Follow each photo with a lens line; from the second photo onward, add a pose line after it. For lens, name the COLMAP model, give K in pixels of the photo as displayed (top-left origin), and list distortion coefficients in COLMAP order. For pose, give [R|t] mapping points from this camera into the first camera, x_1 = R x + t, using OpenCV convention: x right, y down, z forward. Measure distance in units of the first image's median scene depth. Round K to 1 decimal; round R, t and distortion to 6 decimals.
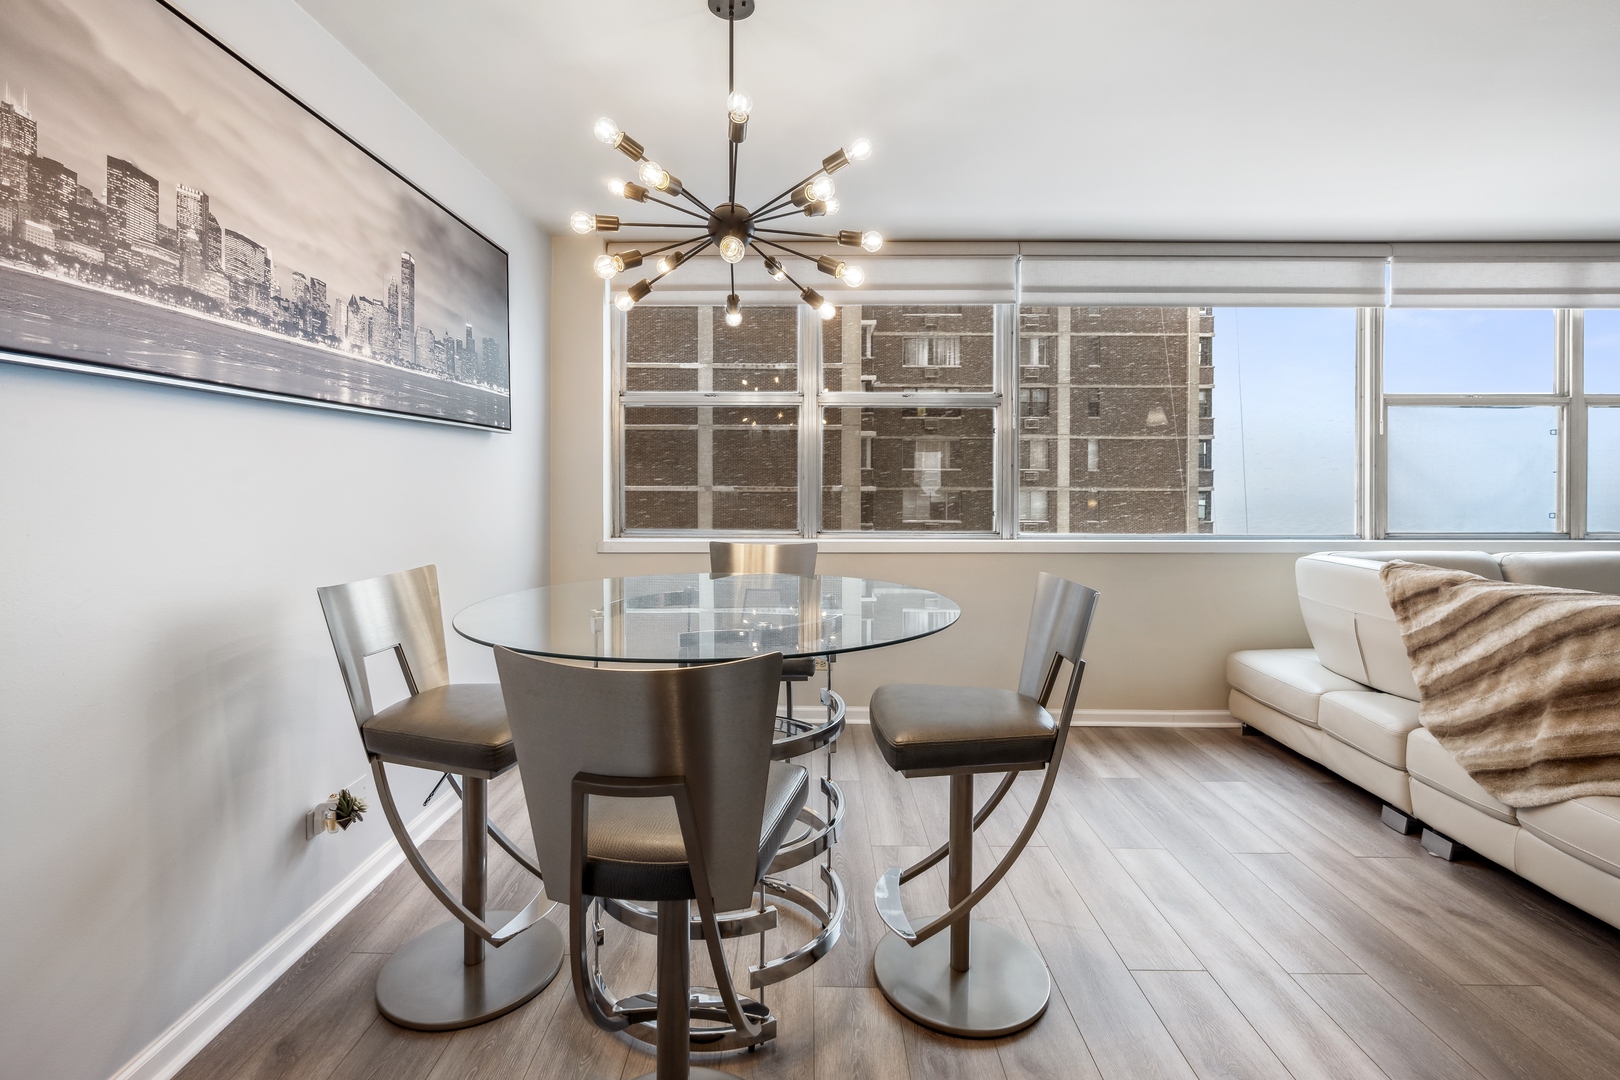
lens RADIAL K [[737.0, 0, 803.0], [0, 737.0, 482.8], [0, 0, 1]] dist [0.000196, -0.000544]
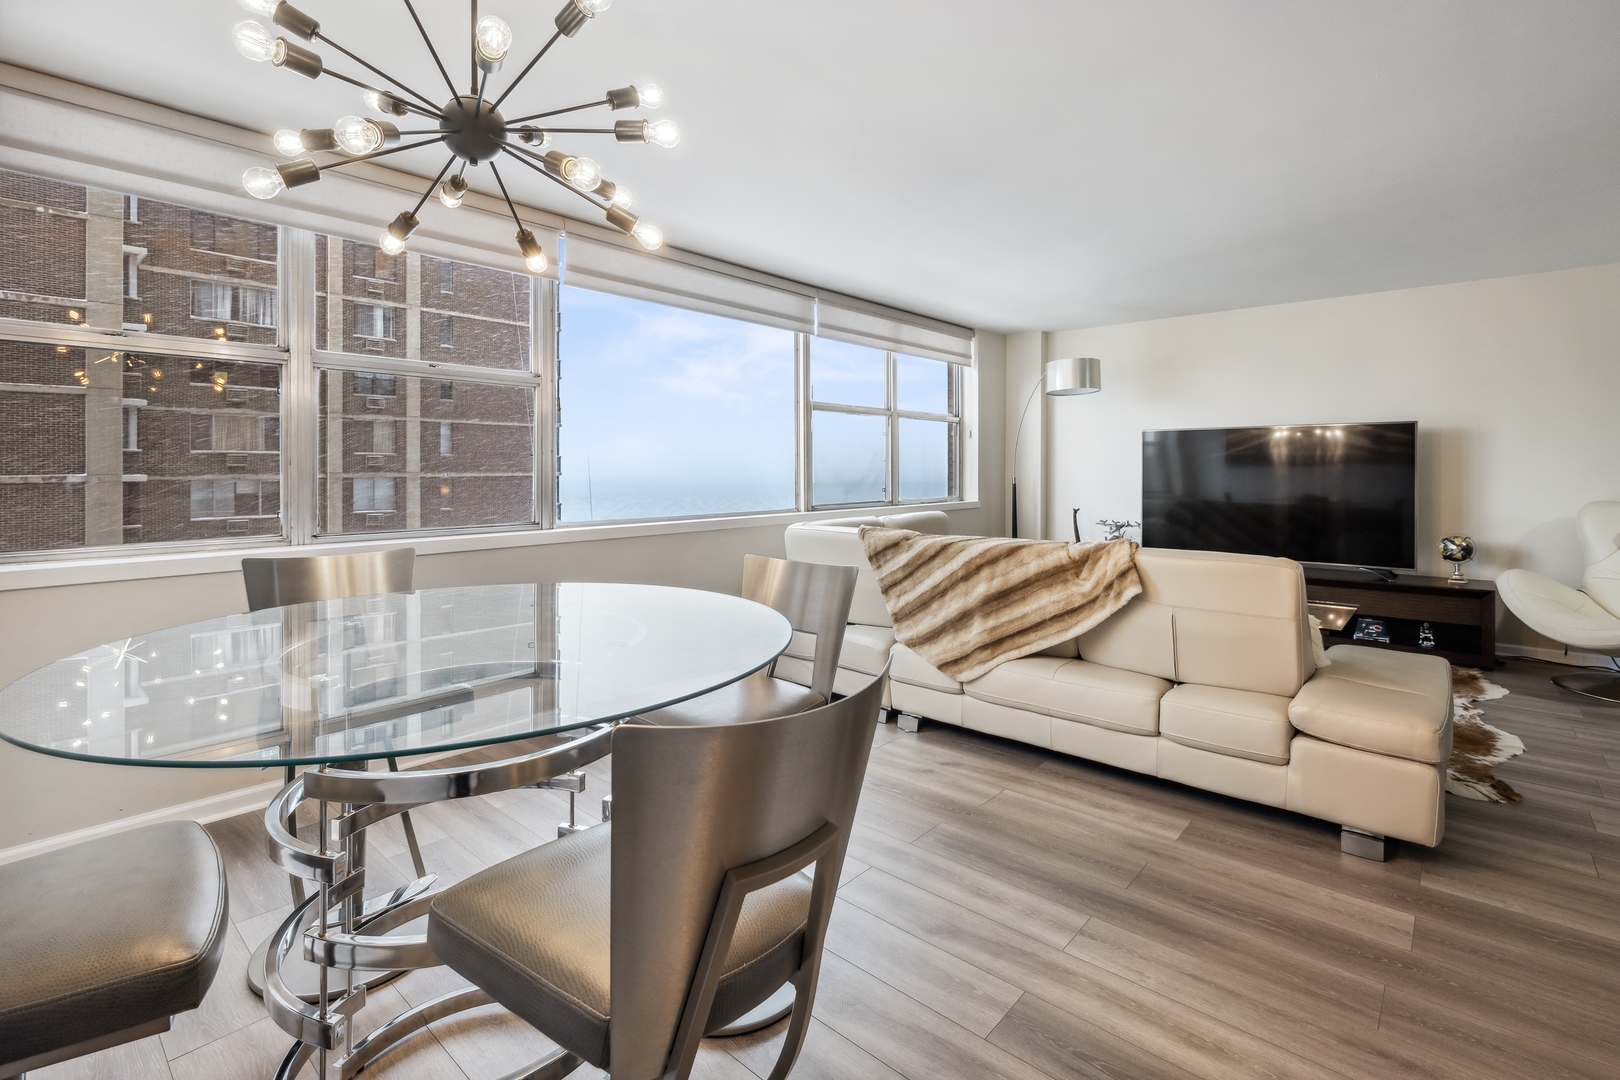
lens RADIAL K [[745.2, 0, 808.3], [0, 745.2, 464.2], [0, 0, 1]] dist [-0.001008, -0.000481]
pose [[0.660994, 0.000879, 0.750391, -0.308000], [0.003160, 0.999987, -0.003955, -0.002449], [-0.750385, 0.004985, 0.660982, 0.174181]]
